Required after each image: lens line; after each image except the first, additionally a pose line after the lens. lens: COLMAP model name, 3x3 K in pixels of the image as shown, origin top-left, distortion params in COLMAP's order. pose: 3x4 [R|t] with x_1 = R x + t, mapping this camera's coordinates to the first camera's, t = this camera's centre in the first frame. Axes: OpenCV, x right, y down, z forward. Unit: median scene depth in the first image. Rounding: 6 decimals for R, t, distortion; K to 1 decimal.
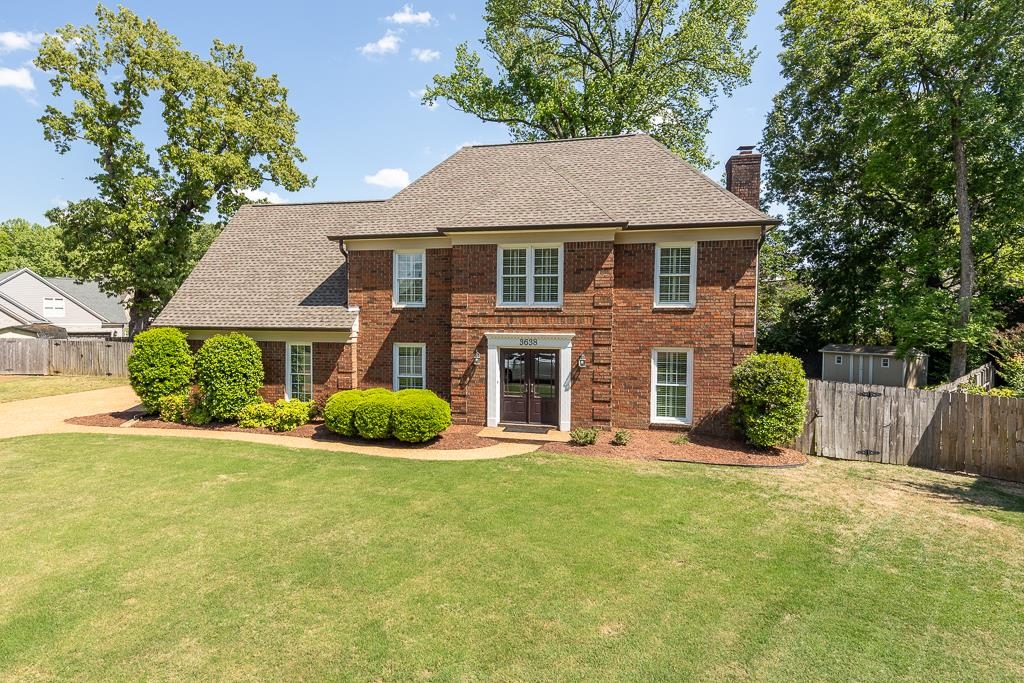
lens RADIAL K [[544.7, 0, 511.5], [0, 544.7, 333.1], [0, 0, 1]] dist [0.030736, -0.001321]
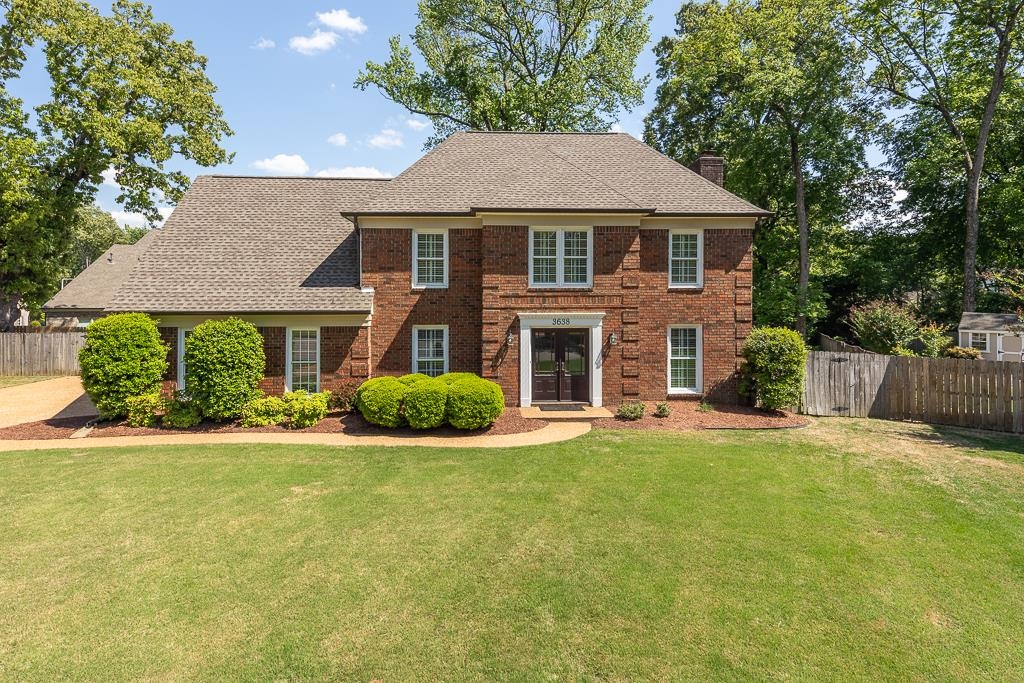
lens RADIAL K [[488.7, 0, 507.7], [0, 488.7, 296.1], [0, 0, 1]] dist [0.044014, -0.016987]
pose [[0.964265, -0.005495, 0.264884, -0.304798], [0.015274, 0.999275, -0.034874, -0.000842], [-0.264501, 0.037674, 0.963649, 0.133829]]
